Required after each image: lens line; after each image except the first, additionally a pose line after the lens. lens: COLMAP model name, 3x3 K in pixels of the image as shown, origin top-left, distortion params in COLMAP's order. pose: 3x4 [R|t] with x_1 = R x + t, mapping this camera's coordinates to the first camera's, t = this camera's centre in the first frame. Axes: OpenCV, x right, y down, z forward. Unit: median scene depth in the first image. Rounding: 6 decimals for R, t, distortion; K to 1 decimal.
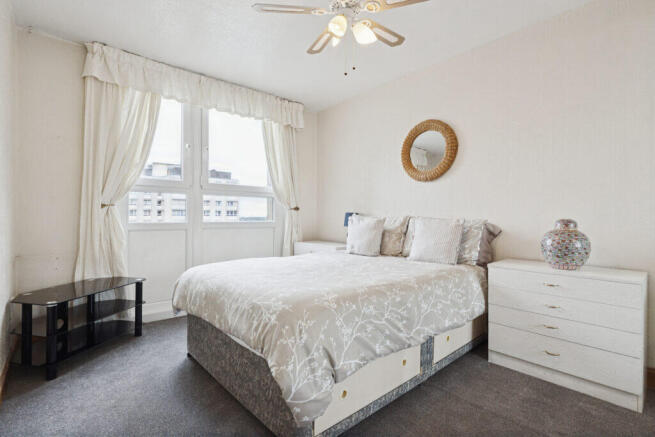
lens RADIAL K [[313.2, 0, 323.2], [0, 313.2, 216.4], [0, 0, 1]] dist [0.000539, 0.000796]
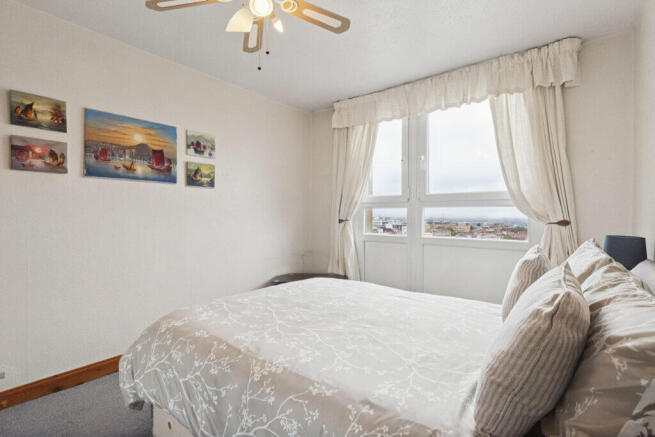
lens RADIAL K [[313.2, 0, 323.2], [0, 313.2, 216.4], [0, 0, 1]] dist [0.000539, 0.000796]
pose [[0.182906, -0.002572, -0.983127, 0.528705], [-0.004646, 0.999983, -0.003480, -0.043828], [0.983119, 0.005204, 0.182891, 0.603896]]
